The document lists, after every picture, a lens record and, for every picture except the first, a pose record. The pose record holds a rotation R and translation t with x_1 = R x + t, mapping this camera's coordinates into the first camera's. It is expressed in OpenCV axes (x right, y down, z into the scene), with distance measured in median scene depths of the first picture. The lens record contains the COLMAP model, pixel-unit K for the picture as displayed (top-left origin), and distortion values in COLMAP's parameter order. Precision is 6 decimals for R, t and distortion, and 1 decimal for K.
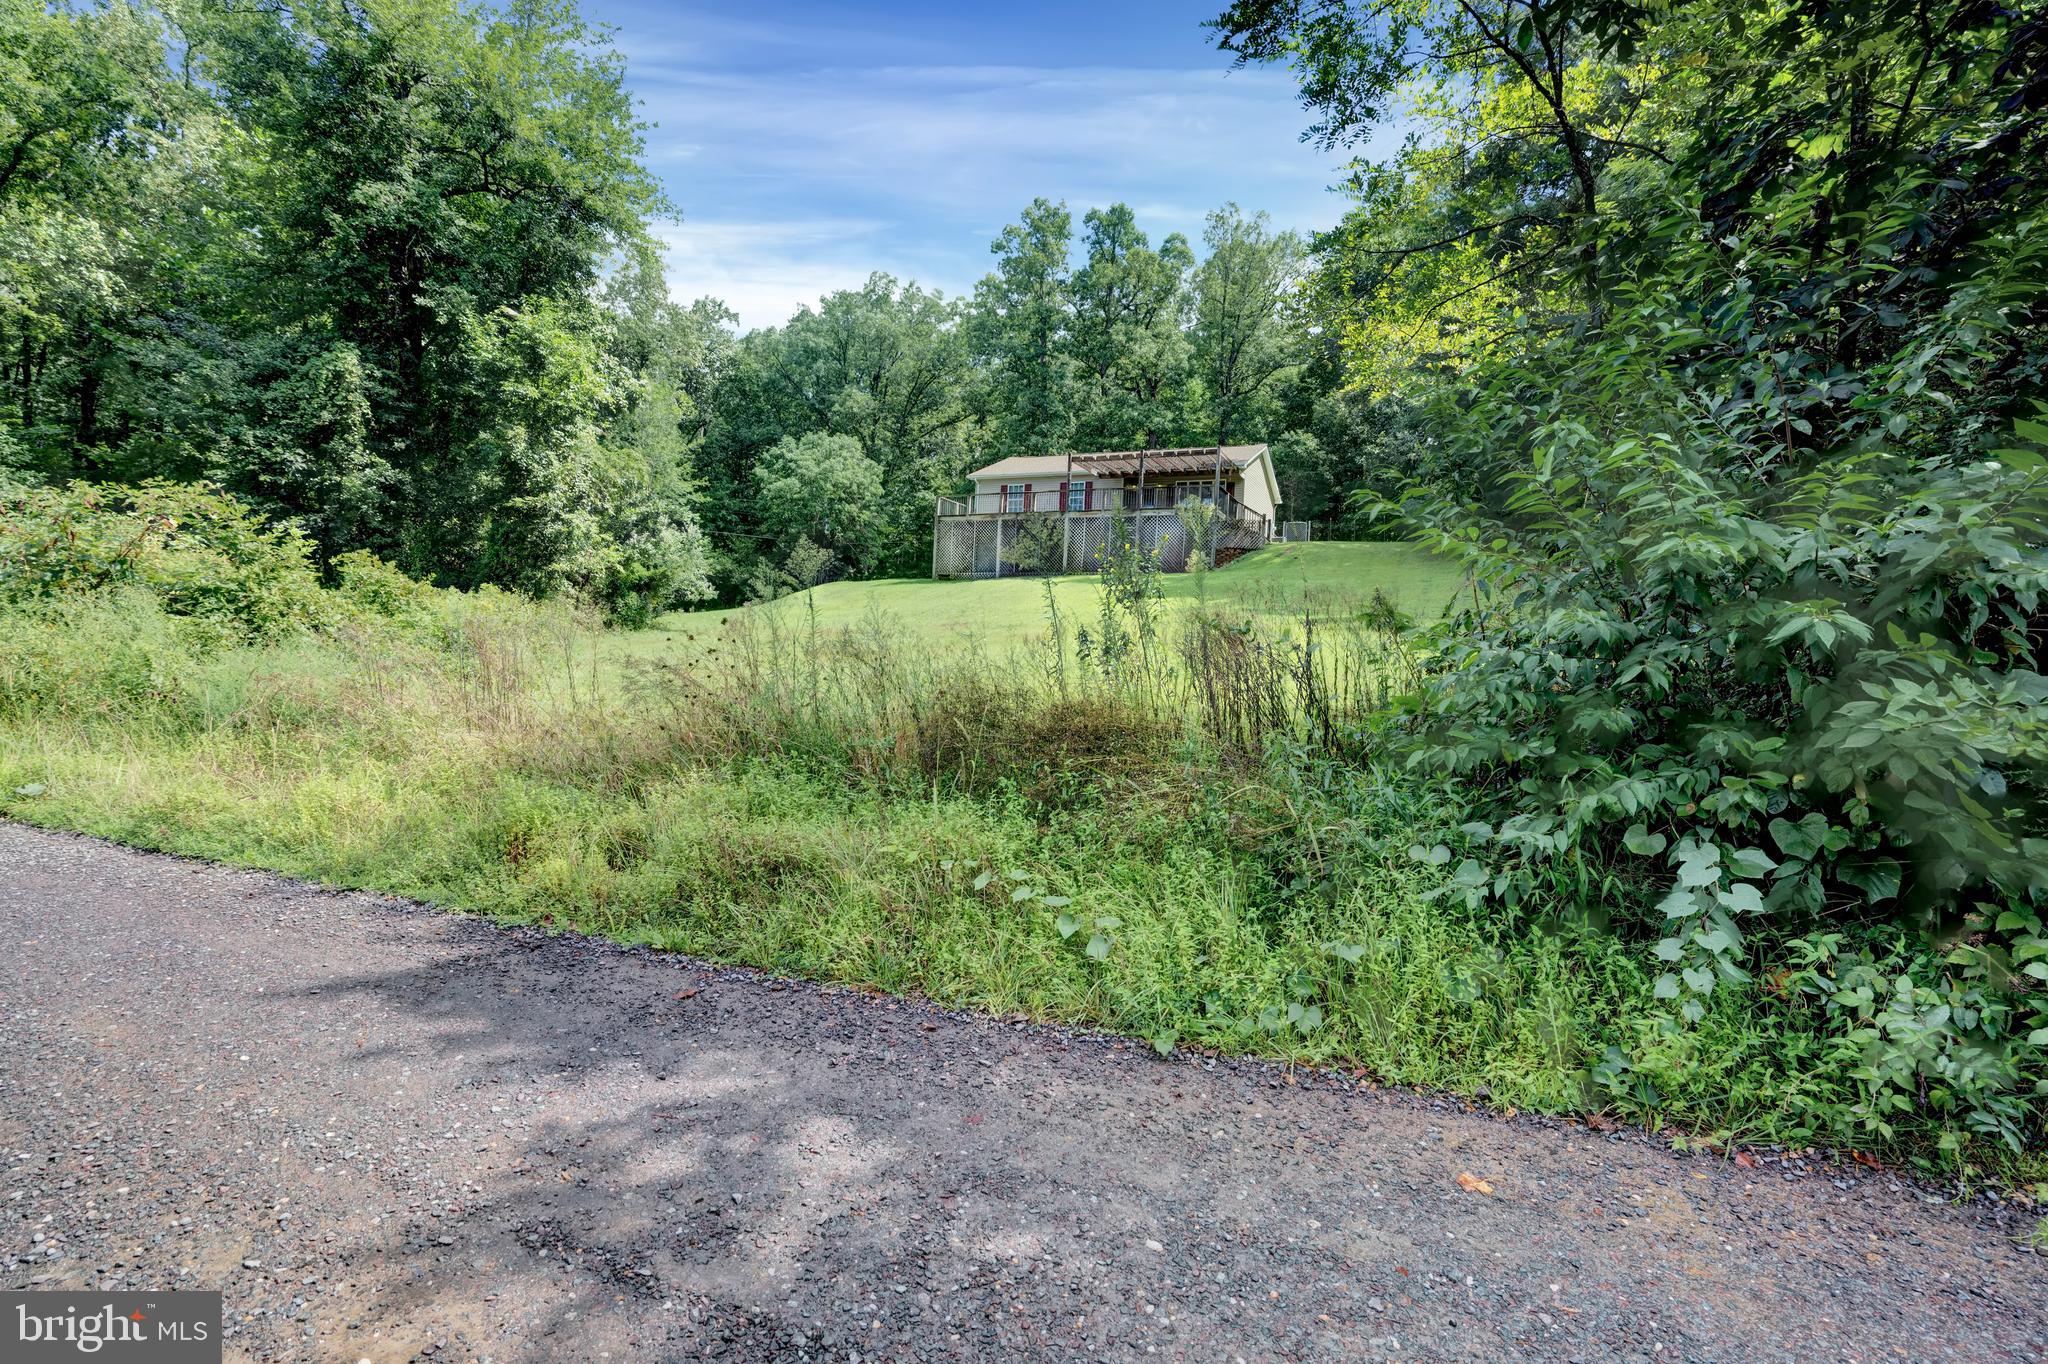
lens RADIAL K [[951.4, 0, 1012.5], [0, 951.4, 669.7], [0, 0, 1]] dist [-0.027176, 0.004292]
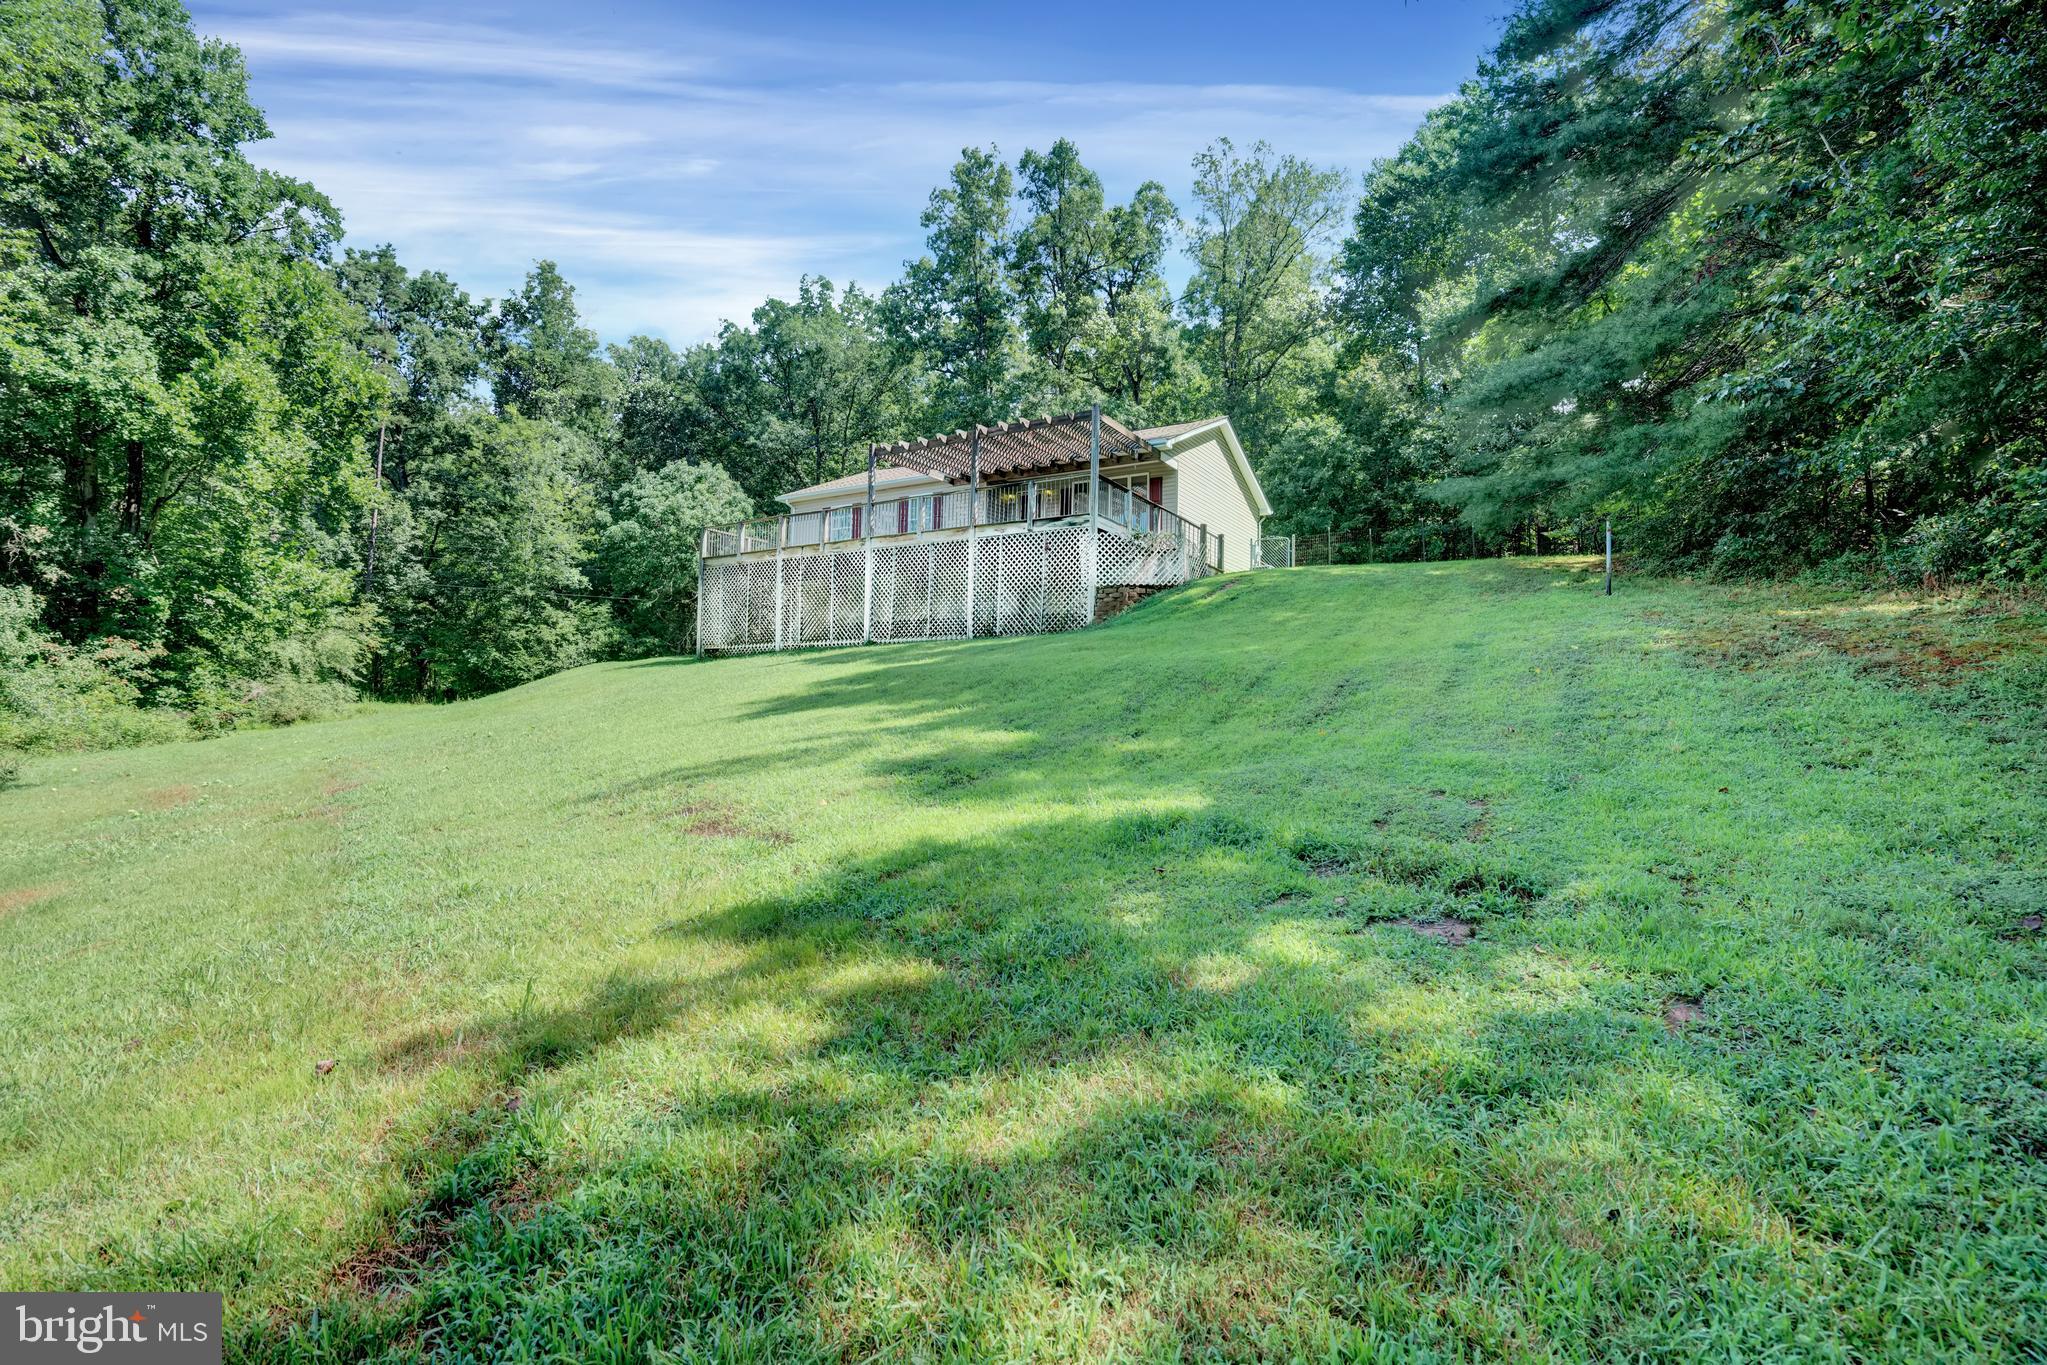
lens RADIAL K [[950.9, 0, 1016.1], [0, 950.9, 667.3], [0, 0, 1]] dist [-0.027176, 0.004292]
pose [[0.994100, -0.039180, -0.101142, 0.136133], [0.033889, 0.997992, -0.053513, -0.031621], [0.103035, 0.049770, 0.993432, 0.266218]]
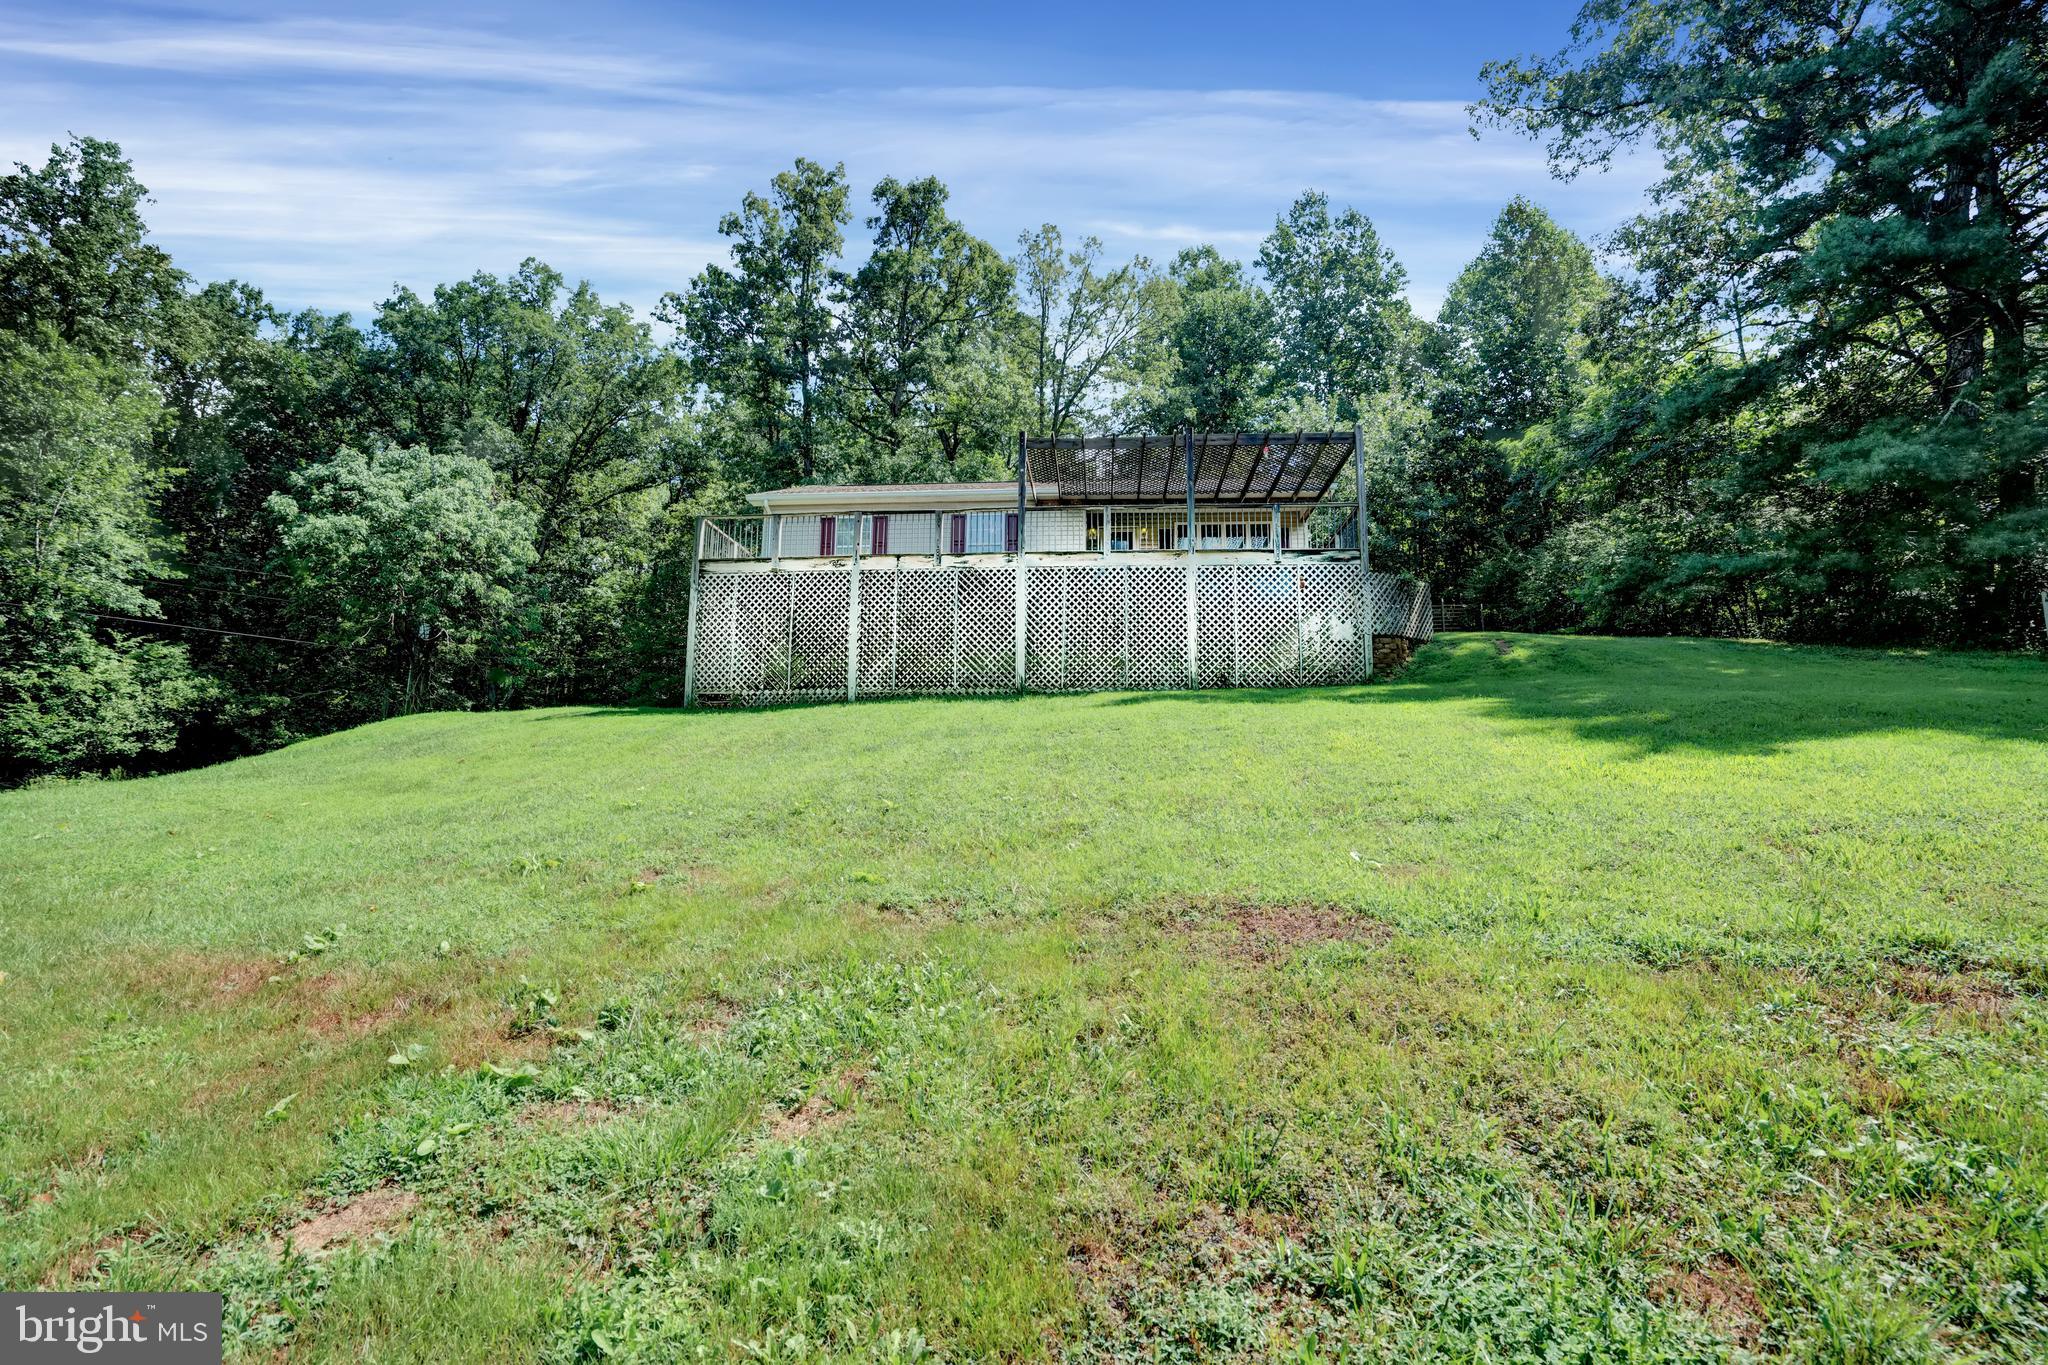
lens RADIAL K [[951.4, 0, 1015.8], [0, 951.4, 694.2], [0, 0, 1]] dist [-0.027176, 0.004292]
pose [[0.933202, 0.012159, 0.359147, -0.070212], [0.034051, 0.991938, -0.122060, -0.028964], [-0.357736, 0.126136, 0.925265, 0.382526]]
